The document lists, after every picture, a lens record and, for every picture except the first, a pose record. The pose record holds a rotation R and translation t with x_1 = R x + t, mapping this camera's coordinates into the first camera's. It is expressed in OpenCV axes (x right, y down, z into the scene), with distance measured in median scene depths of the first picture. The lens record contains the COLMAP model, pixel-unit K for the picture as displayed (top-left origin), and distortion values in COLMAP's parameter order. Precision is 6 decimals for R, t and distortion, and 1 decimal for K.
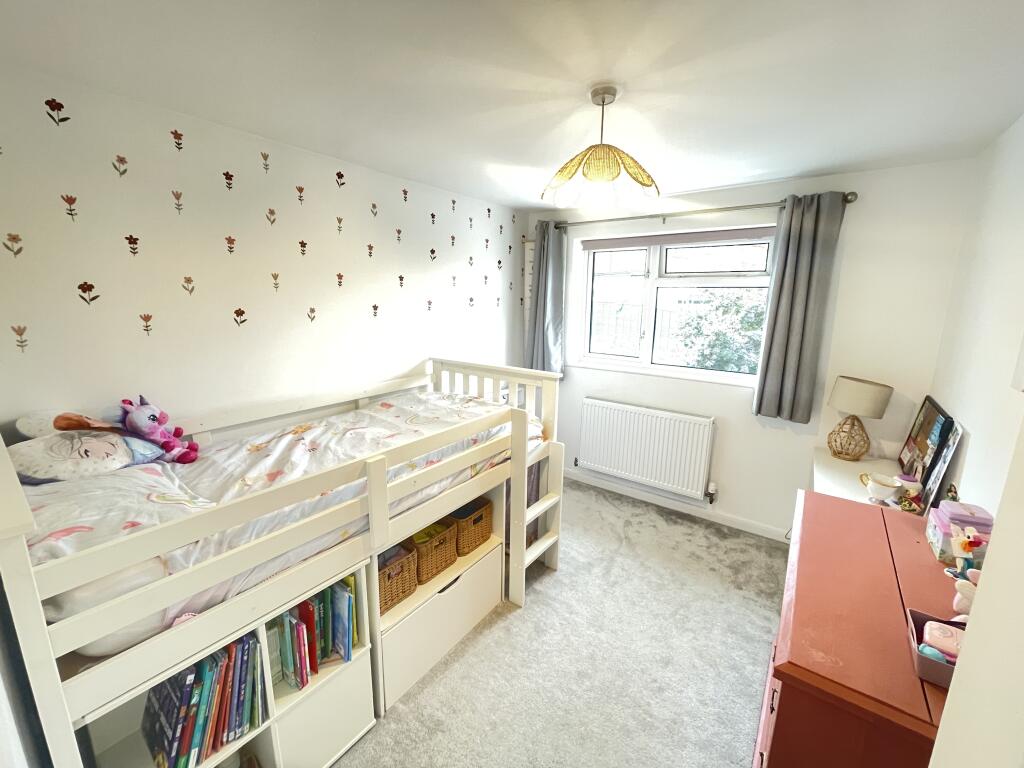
lens RADIAL K [[414.8, 0, 510.2], [0, 414.8, 380.3], [0, 0, 1]] dist [0.000709, 0.000056]
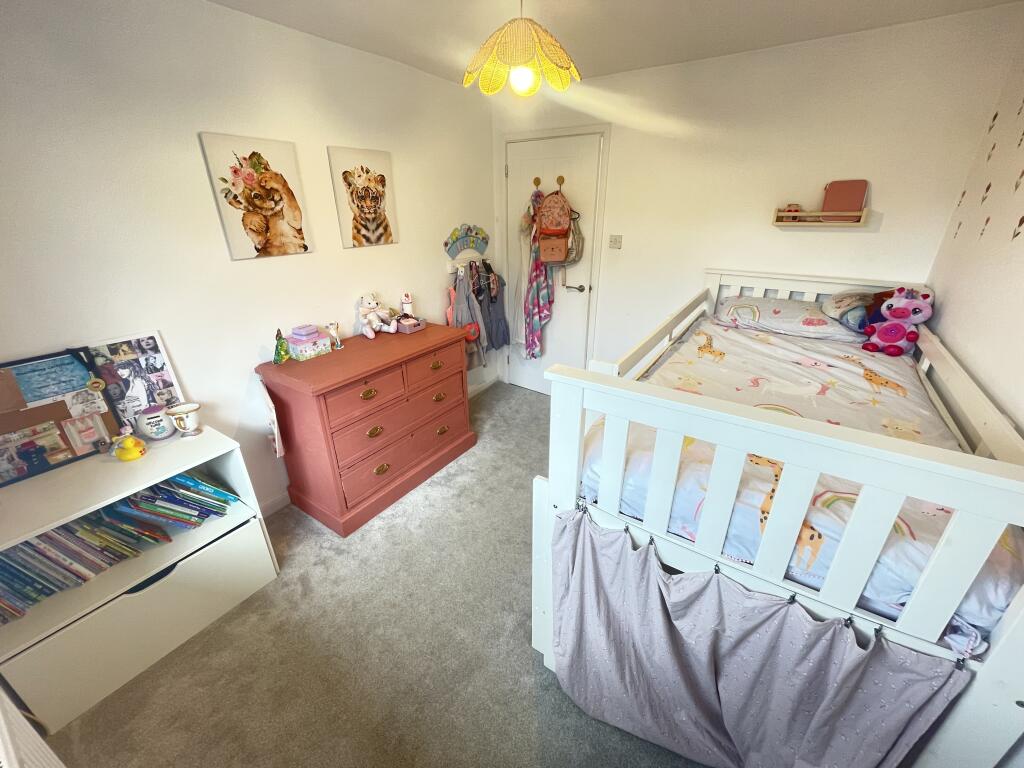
lens RADIAL K [[414.8, 0, 513.3], [0, 414.8, 383.8], [0, 0, 1]] dist [0.000709, 0.000056]
pose [[-0.998537, 0.013781, -0.052290, 0.224483], [-0.019211, 0.813504, 0.581242, -0.324042], [0.050548, 0.581396, -0.812049, 1.655283]]
